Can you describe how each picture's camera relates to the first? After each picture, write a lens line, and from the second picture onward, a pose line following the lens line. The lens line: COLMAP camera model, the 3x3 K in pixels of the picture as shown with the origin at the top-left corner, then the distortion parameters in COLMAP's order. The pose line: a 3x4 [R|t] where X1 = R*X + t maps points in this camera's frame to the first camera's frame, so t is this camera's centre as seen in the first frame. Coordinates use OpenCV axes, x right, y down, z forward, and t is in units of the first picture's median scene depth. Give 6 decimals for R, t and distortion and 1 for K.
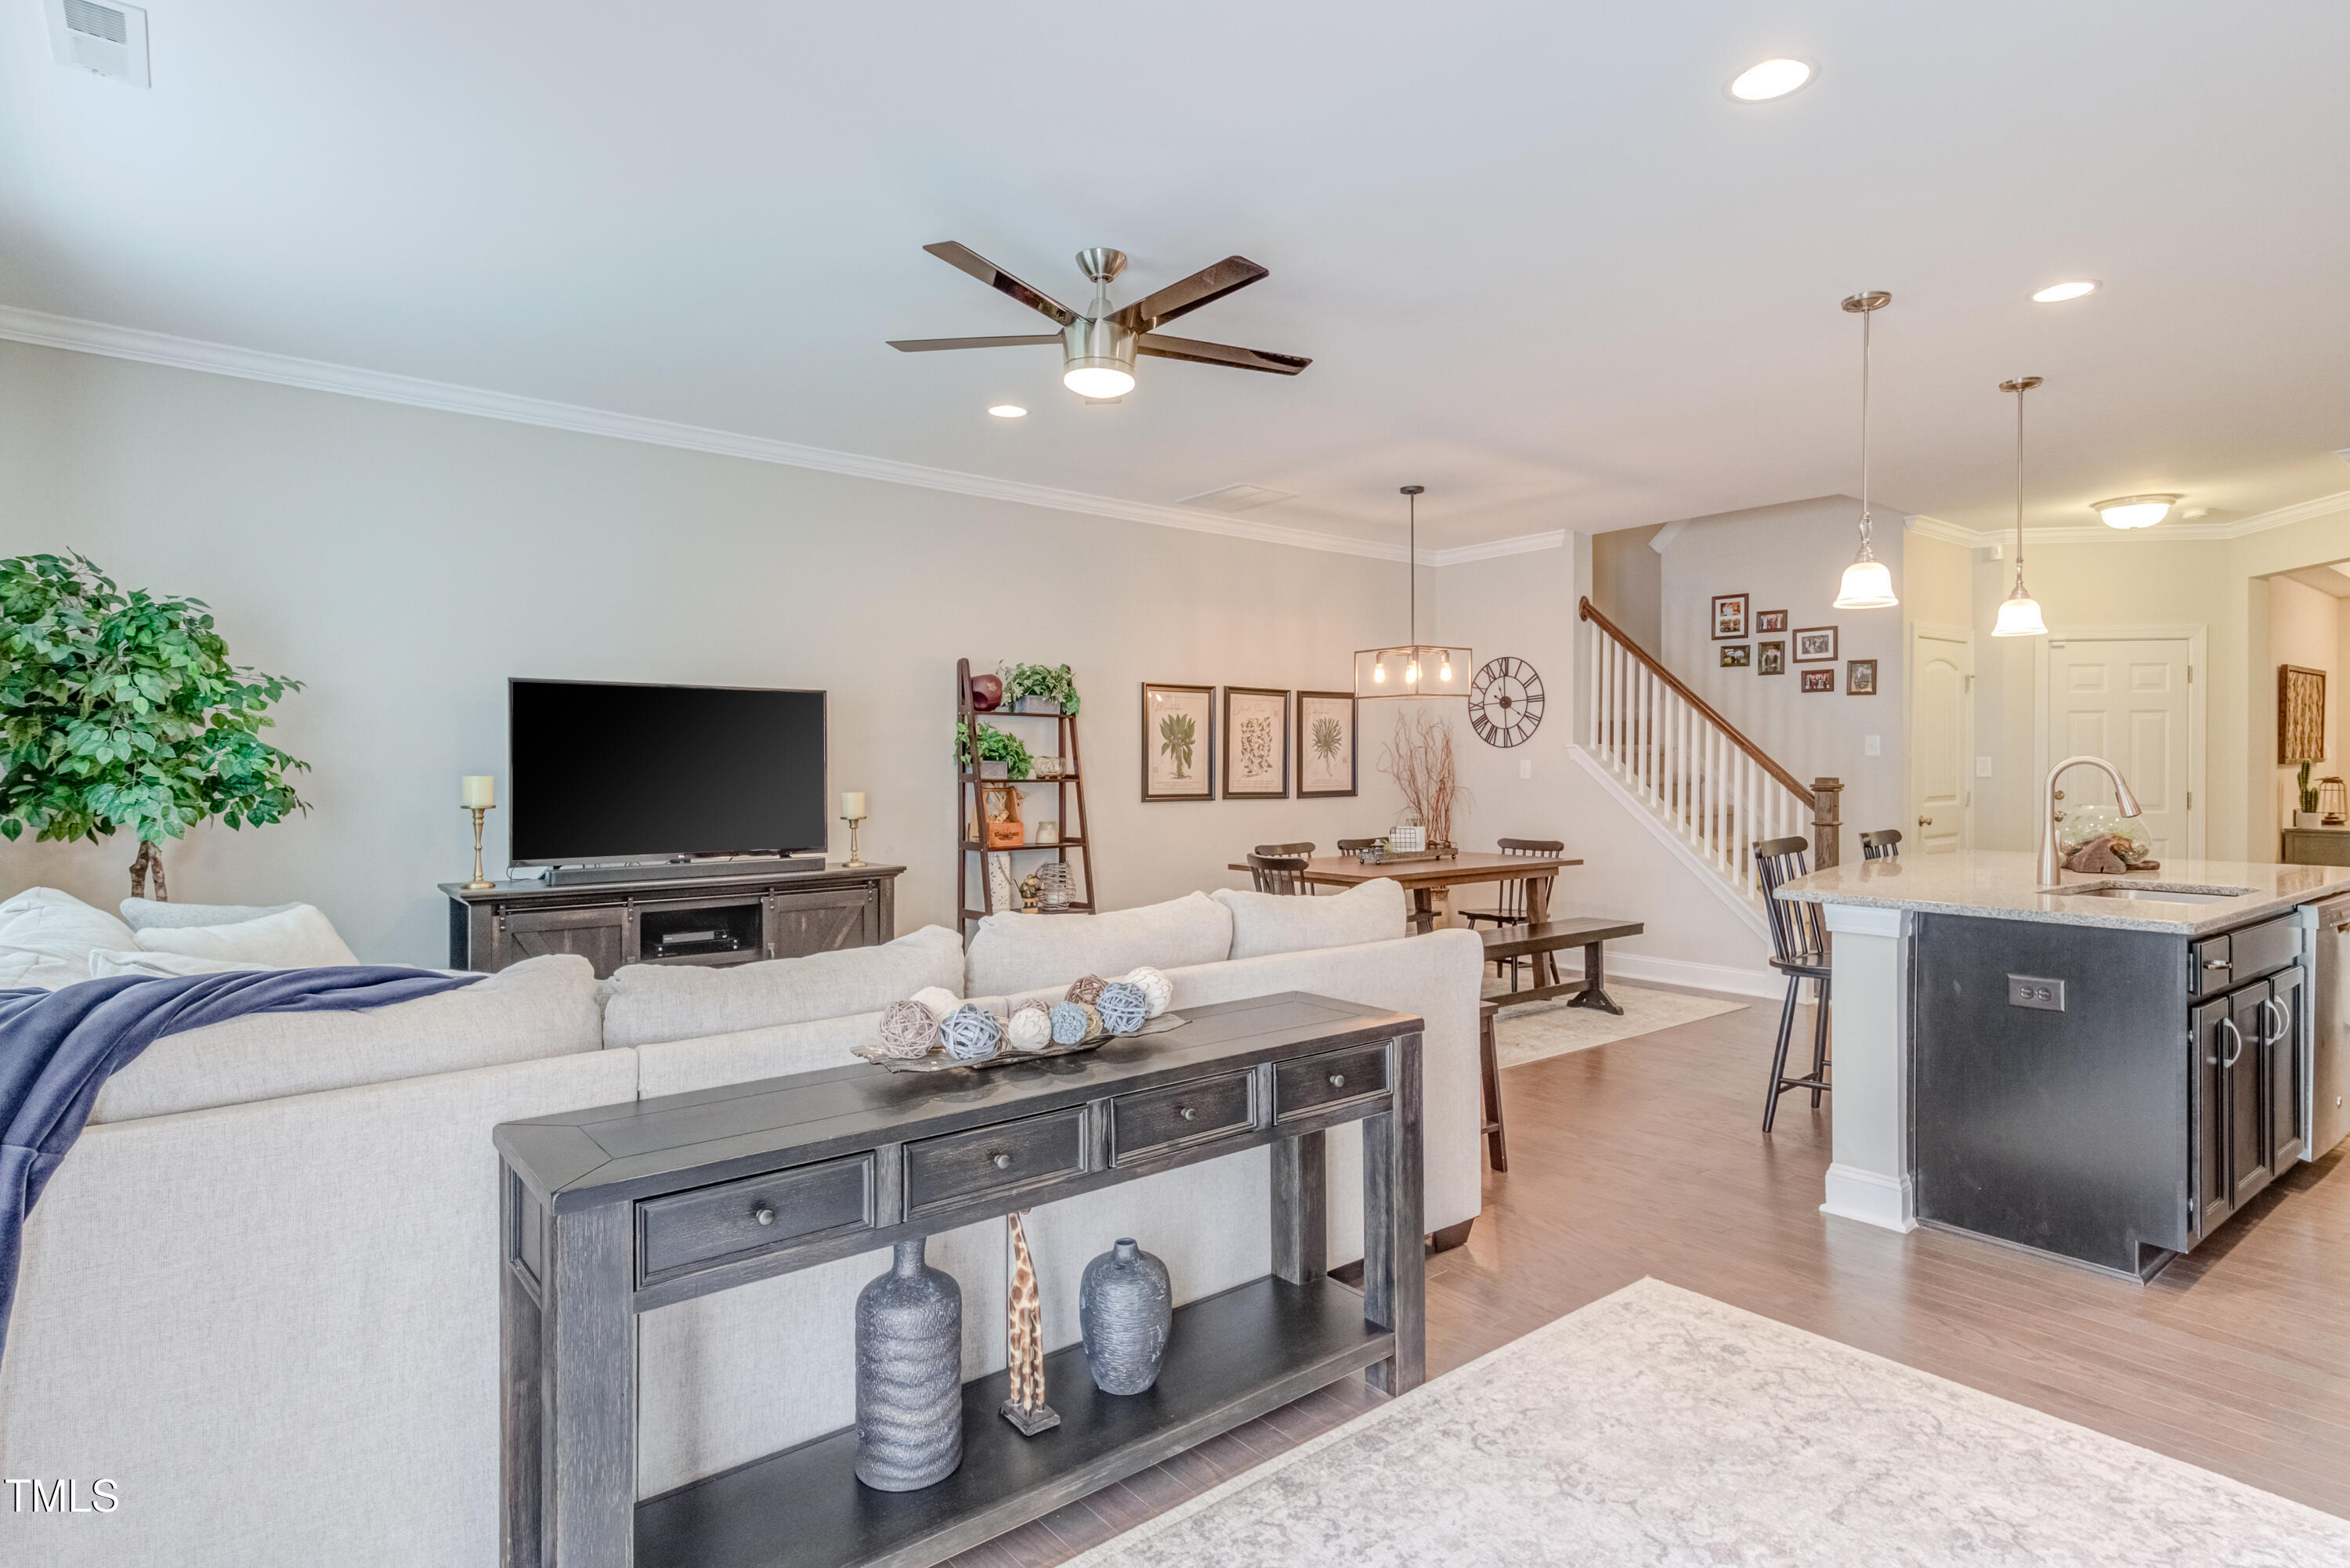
lens RADIAL K [[1215.1, 0, 1148.3], [0, 1215.1, 766.9], [0, 0, 1]] dist [0.015983, -0.000580]
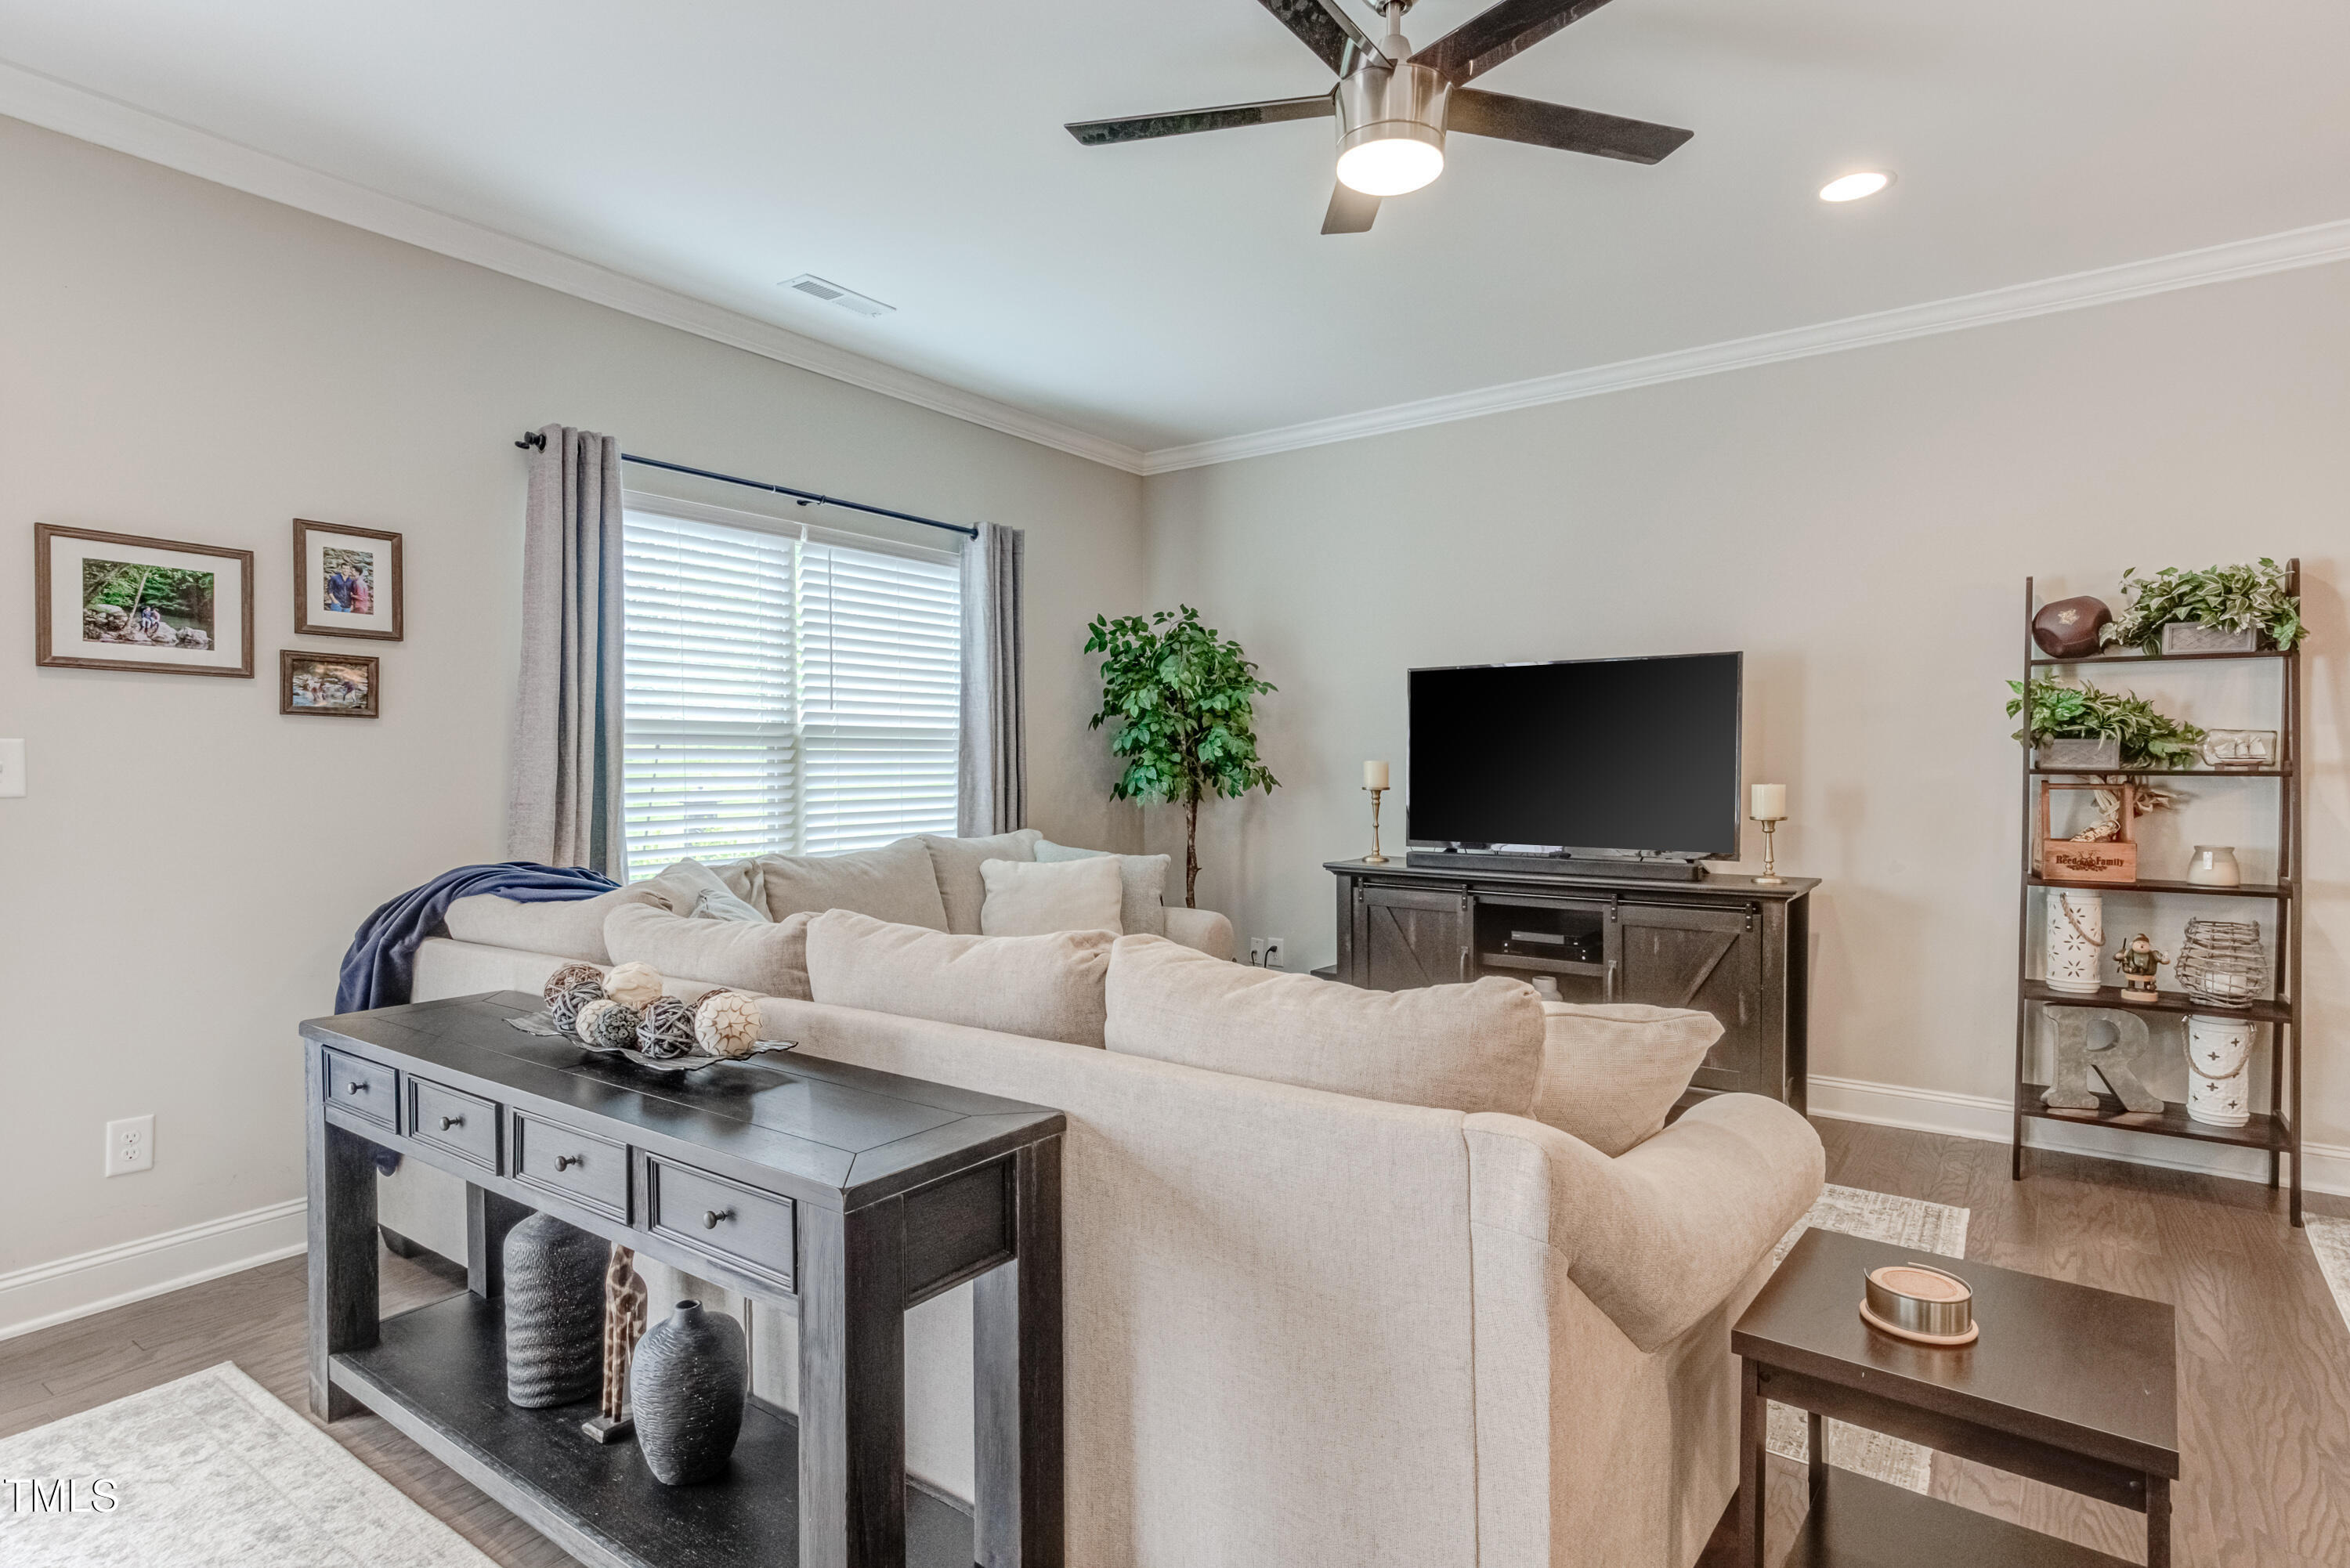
lens RADIAL K [[1202.3, 0, 1190.5], [0, 1202.3, 792.1], [0, 0, 1]] dist [0.015837, -0.000057]
pose [[0.270011, 0.028527, -0.962435, 0.324197], [0.003577, 0.999524, 0.030630, 0.001263], [0.962851, -0.011713, 0.269781, 0.388652]]
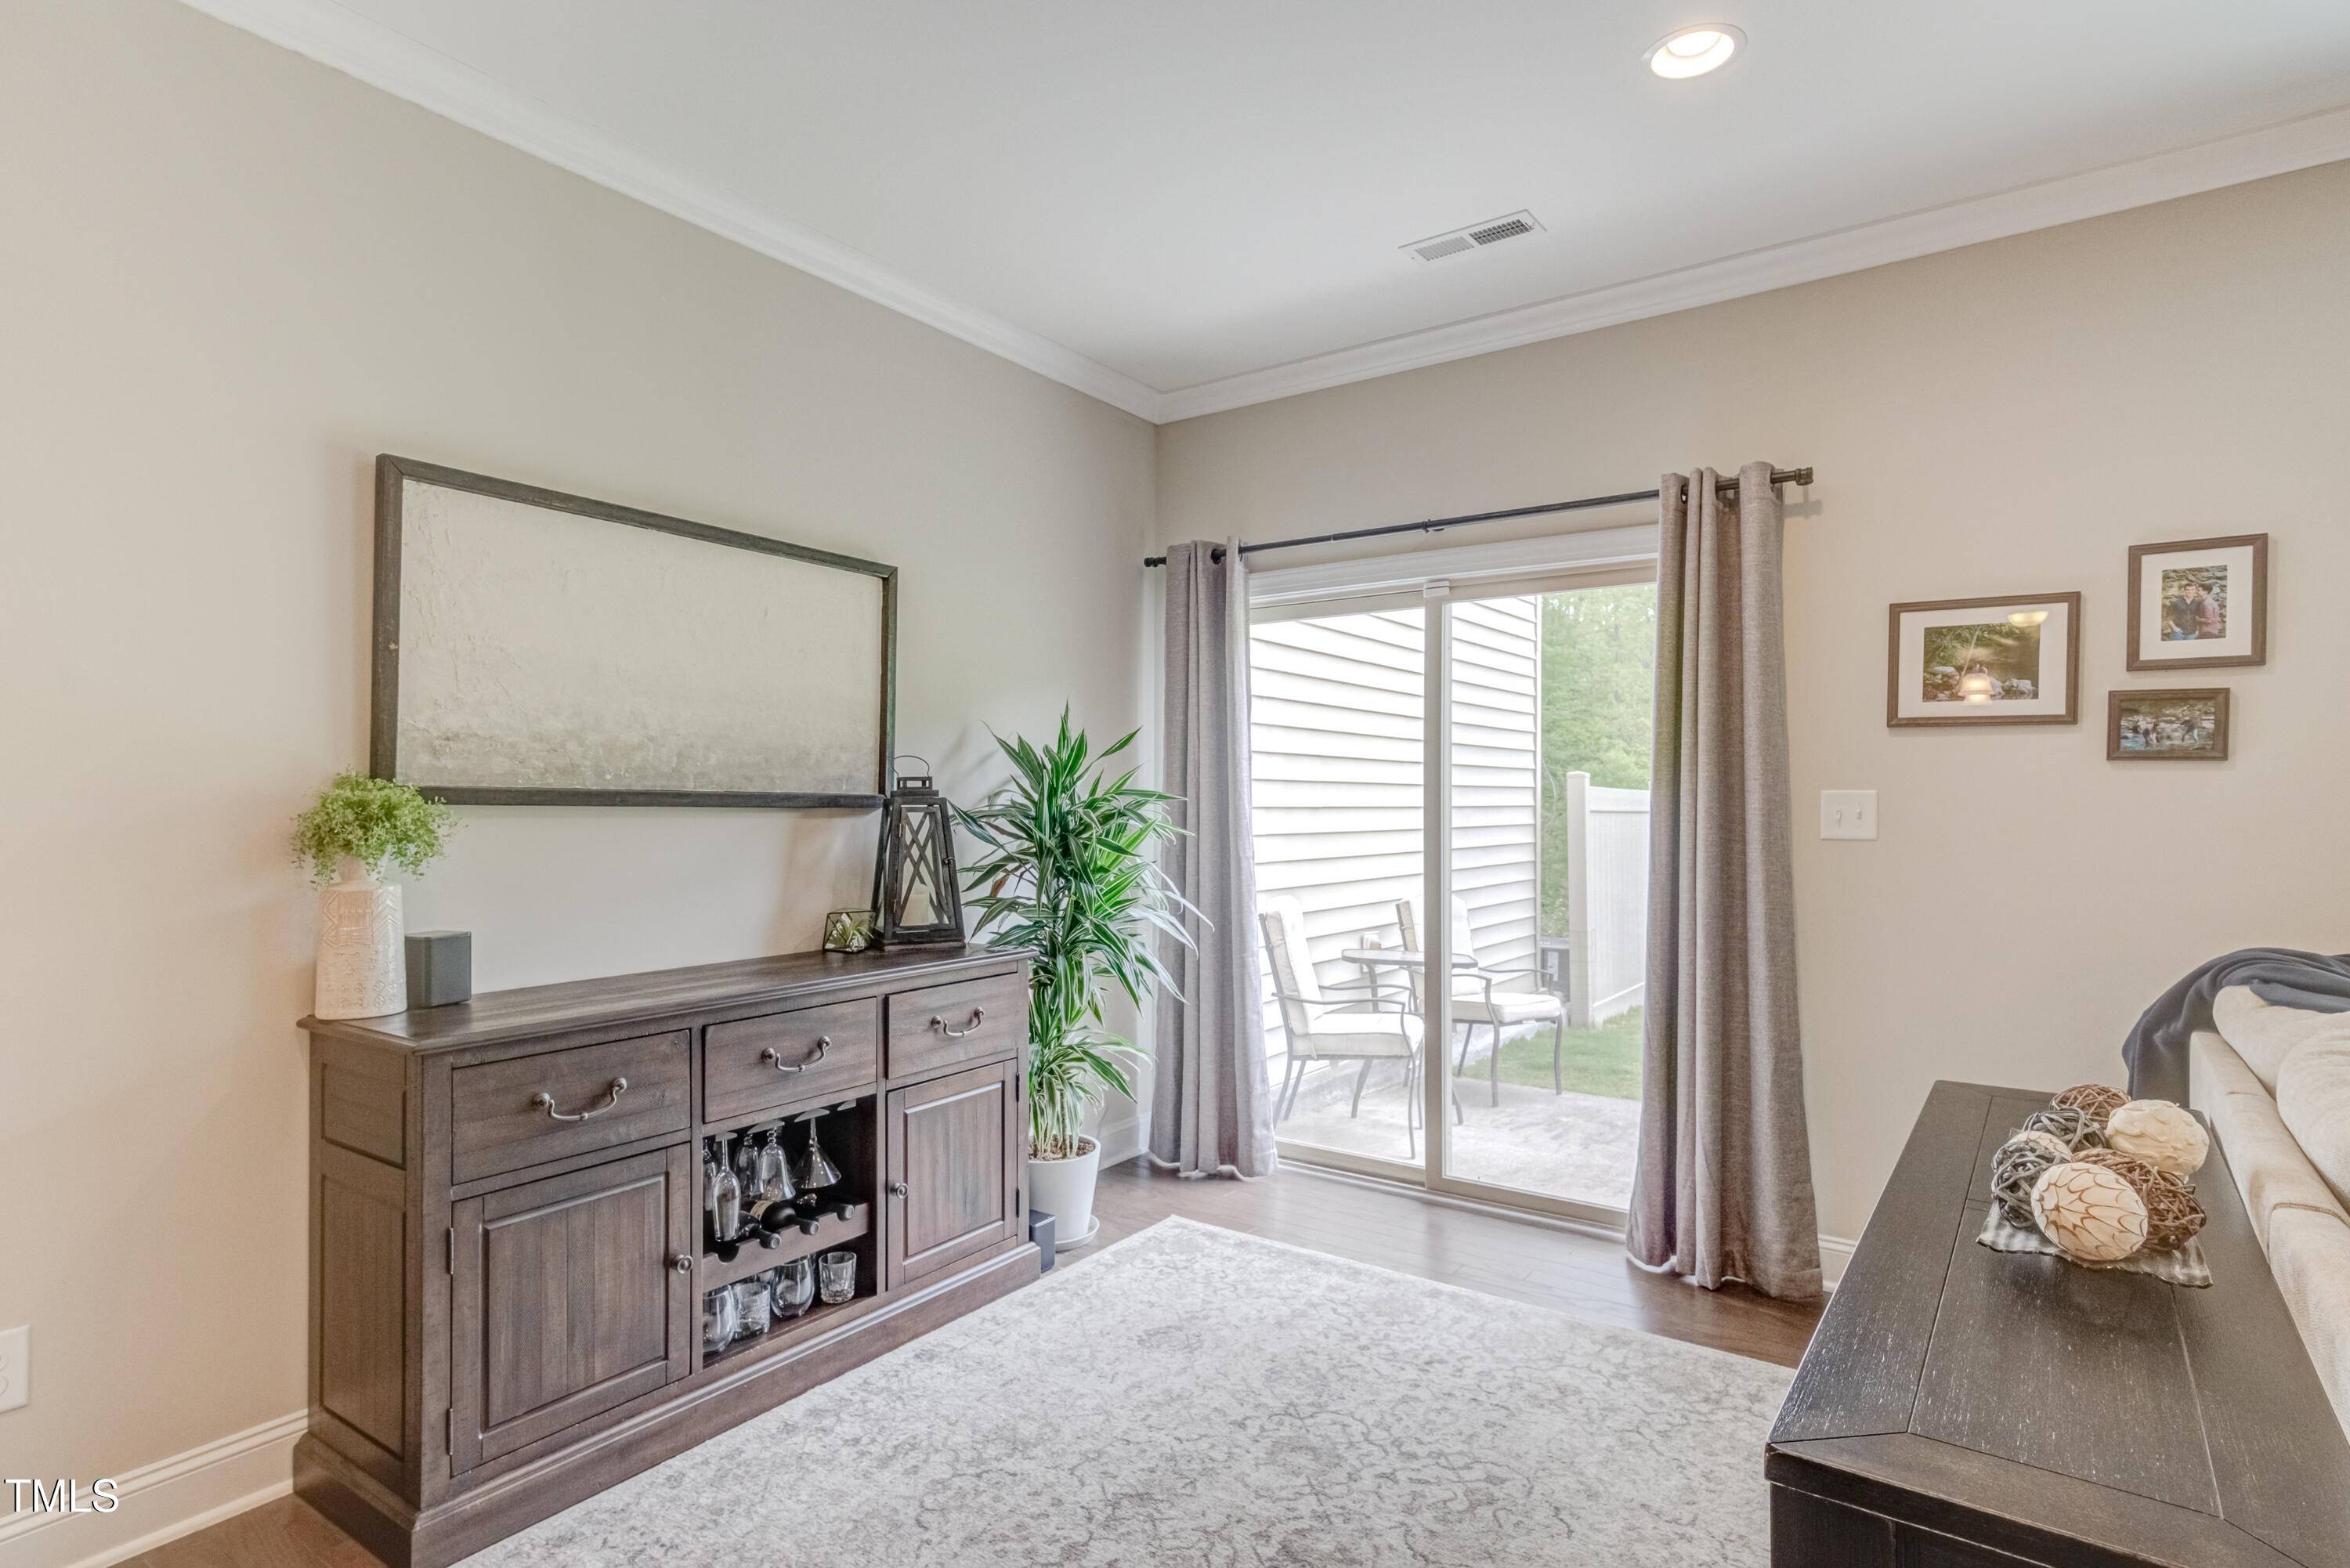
lens RADIAL K [[1202.3, 0, 1190.5], [0, 1202.3, 792.1], [0, 0, 1]] dist [0.015837, -0.000057]
pose [[-0.958527, 0.003015, -0.284985, 0.212250], [0.004931, 0.999970, -0.006005, -0.003440], [0.284959, -0.007161, -0.958513, 0.507501]]
